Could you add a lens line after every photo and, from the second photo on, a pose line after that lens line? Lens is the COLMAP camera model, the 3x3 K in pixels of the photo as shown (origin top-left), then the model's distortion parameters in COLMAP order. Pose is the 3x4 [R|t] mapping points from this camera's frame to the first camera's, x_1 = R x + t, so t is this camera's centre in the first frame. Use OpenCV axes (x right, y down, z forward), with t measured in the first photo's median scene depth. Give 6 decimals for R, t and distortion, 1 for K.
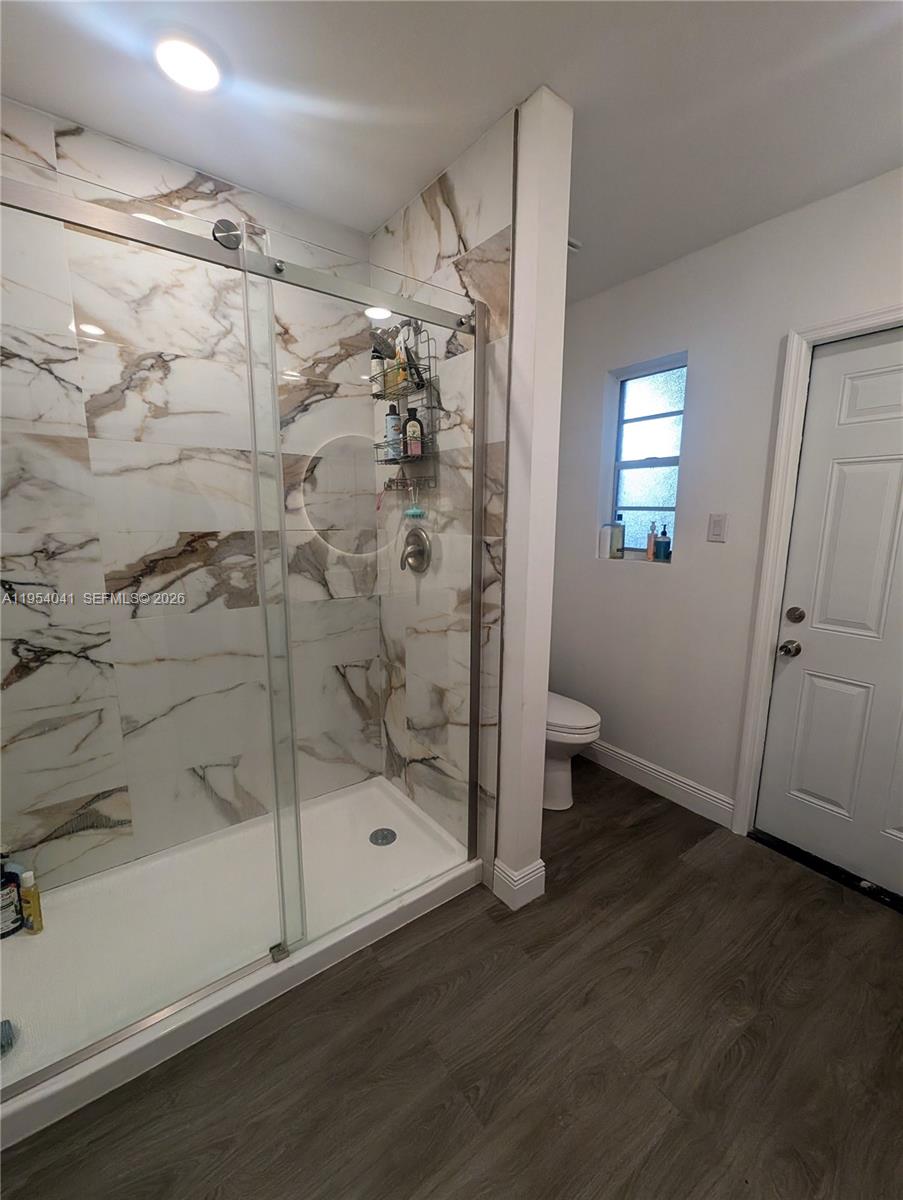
lens RADIAL K [[495.4, 0, 451.5], [0, 495.4, 600.0], [0, 0, 1]] dist [0.001547, -0.000064]
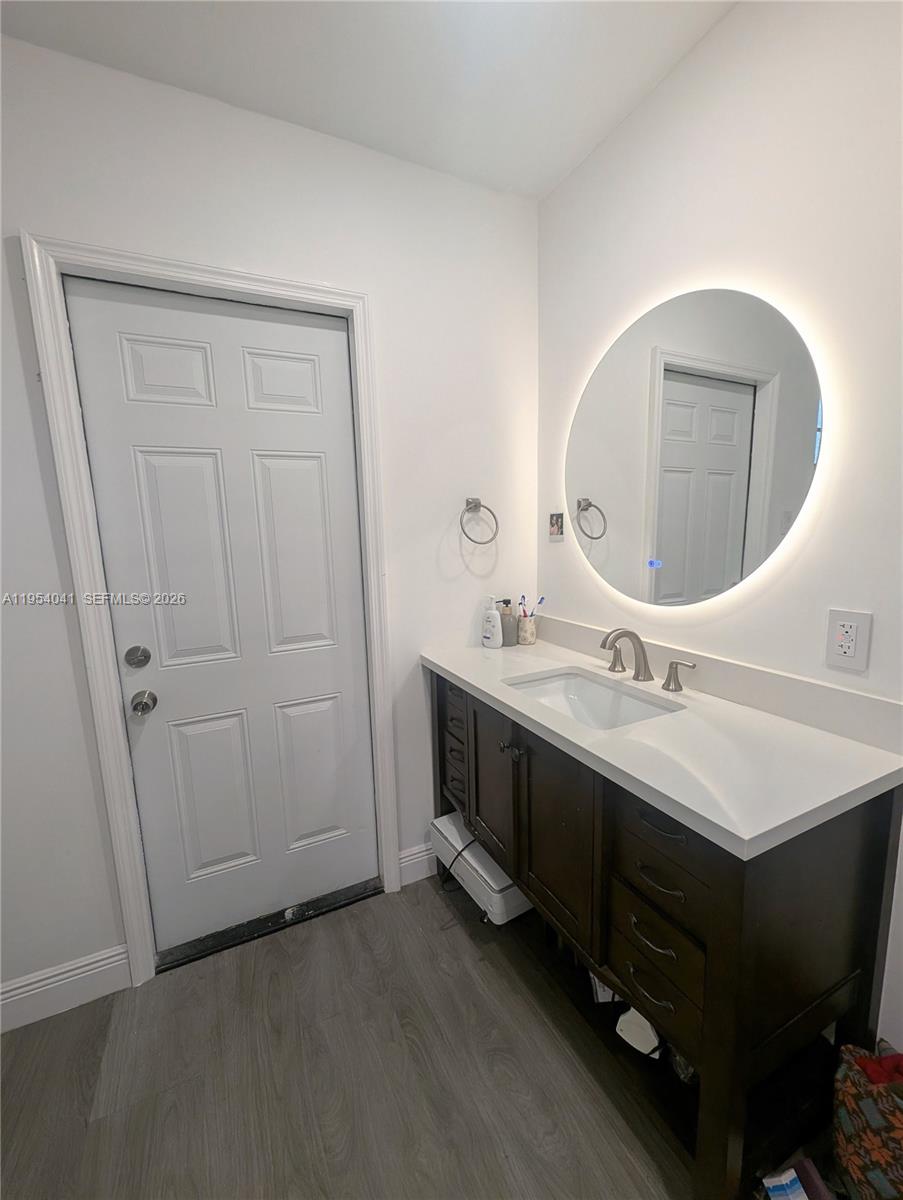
lens RADIAL K [[495.4, 0, 451.5], [0, 495.4, 600.0], [0, 0, 1]] dist [0.001547, -0.000064]
pose [[0.187465, -0.170793, 0.967309, 0.088625], [0.198003, 0.971124, 0.133094, -0.058338], [-0.962108, 0.166580, 0.215869, 0.389024]]
